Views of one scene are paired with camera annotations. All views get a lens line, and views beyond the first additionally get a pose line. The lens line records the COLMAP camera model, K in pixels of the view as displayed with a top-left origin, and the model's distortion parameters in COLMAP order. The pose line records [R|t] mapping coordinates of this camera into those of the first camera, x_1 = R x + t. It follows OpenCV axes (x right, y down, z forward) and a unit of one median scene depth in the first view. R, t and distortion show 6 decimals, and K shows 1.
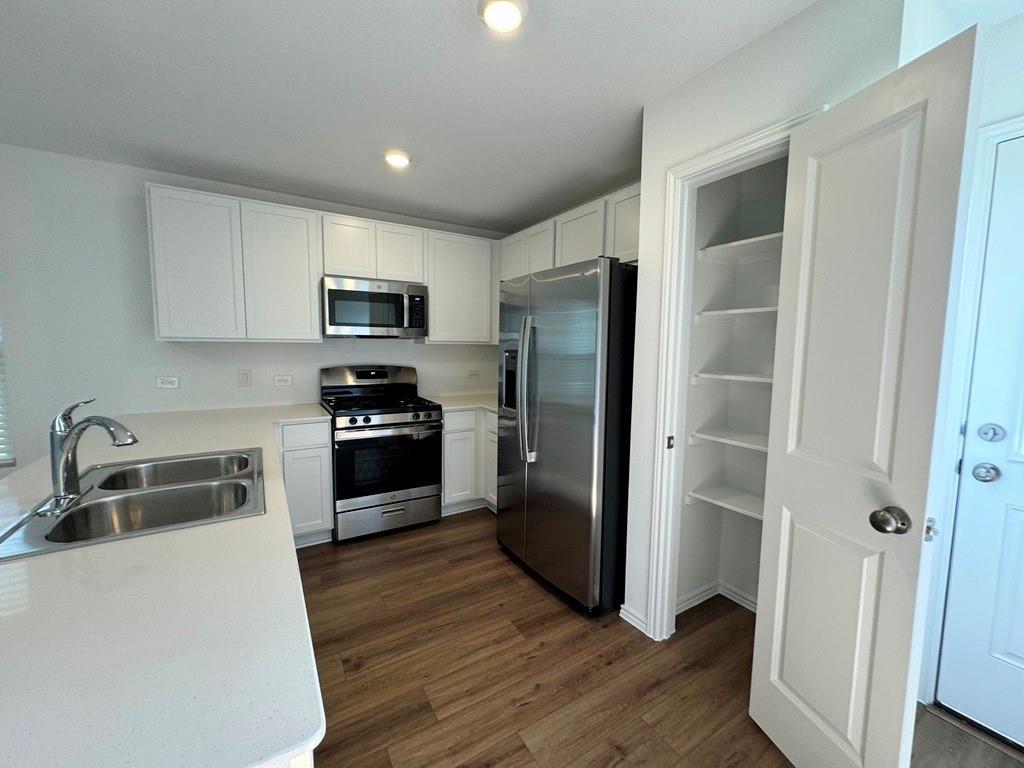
lens RADIAL K [[409.0, 0, 512.0], [0, 409.0, 384.0], [0, 0, 1]] dist [-0.000742, 0.000068]
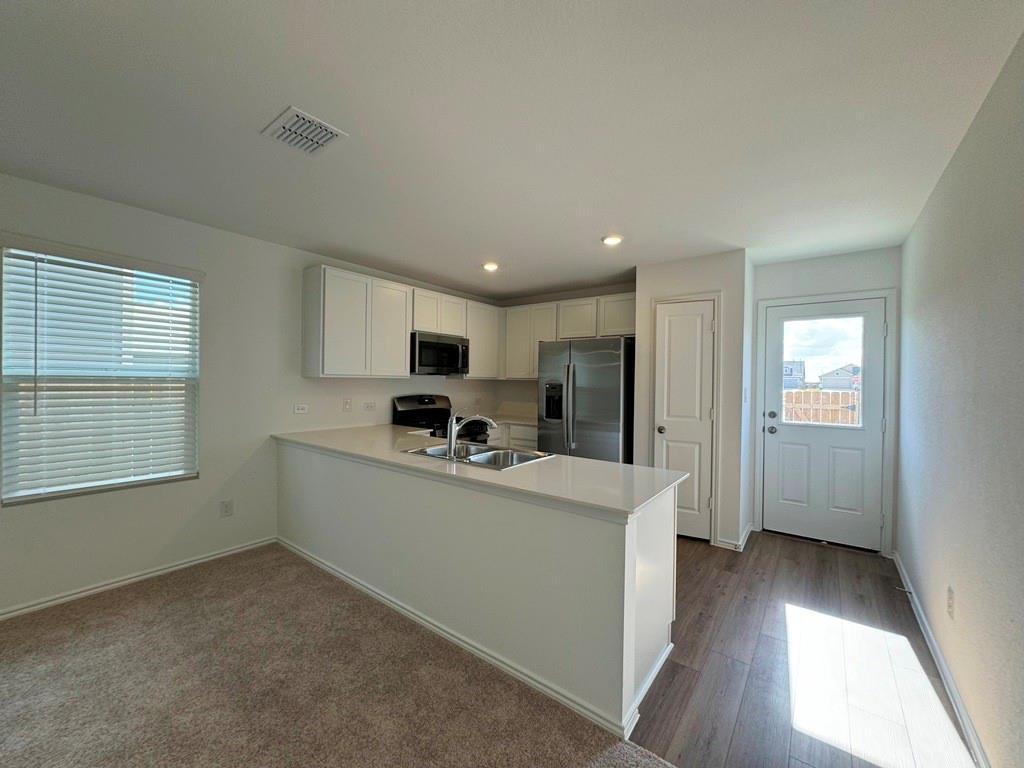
lens RADIAL K [[409.0, 0, 512.0], [0, 409.0, 384.0], [0, 0, 1]] dist [-0.000742, 0.000068]
pose [[0.931431, -0.001469, 0.363916, -0.714844], [0.030866, 0.996707, -0.074977, 0.036340], [-0.362608, 0.081068, 0.928409, -0.452684]]
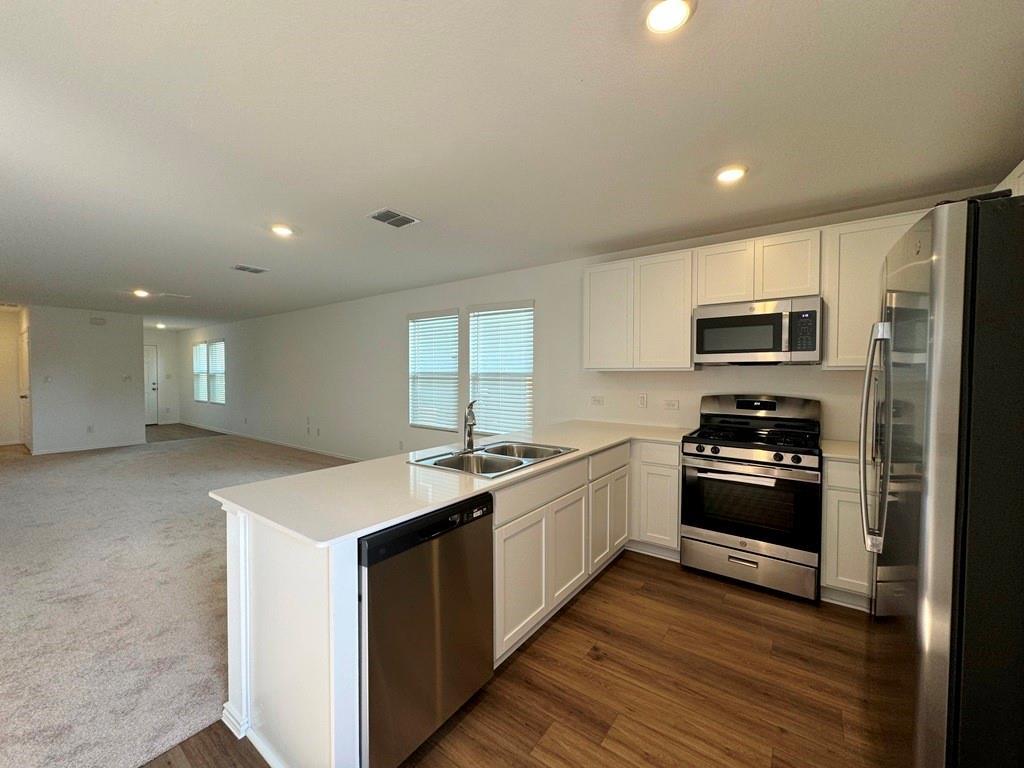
lens RADIAL K [[409.0, 0, 512.0], [0, 409.0, 384.0], [0, 0, 1]] dist [-0.000742, 0.000068]
pose [[0.379896, 0.012612, -0.924943, 0.364657], [-0.084353, 0.996213, -0.021062, -0.006228], [0.921175, 0.086023, 0.379521, 0.197042]]
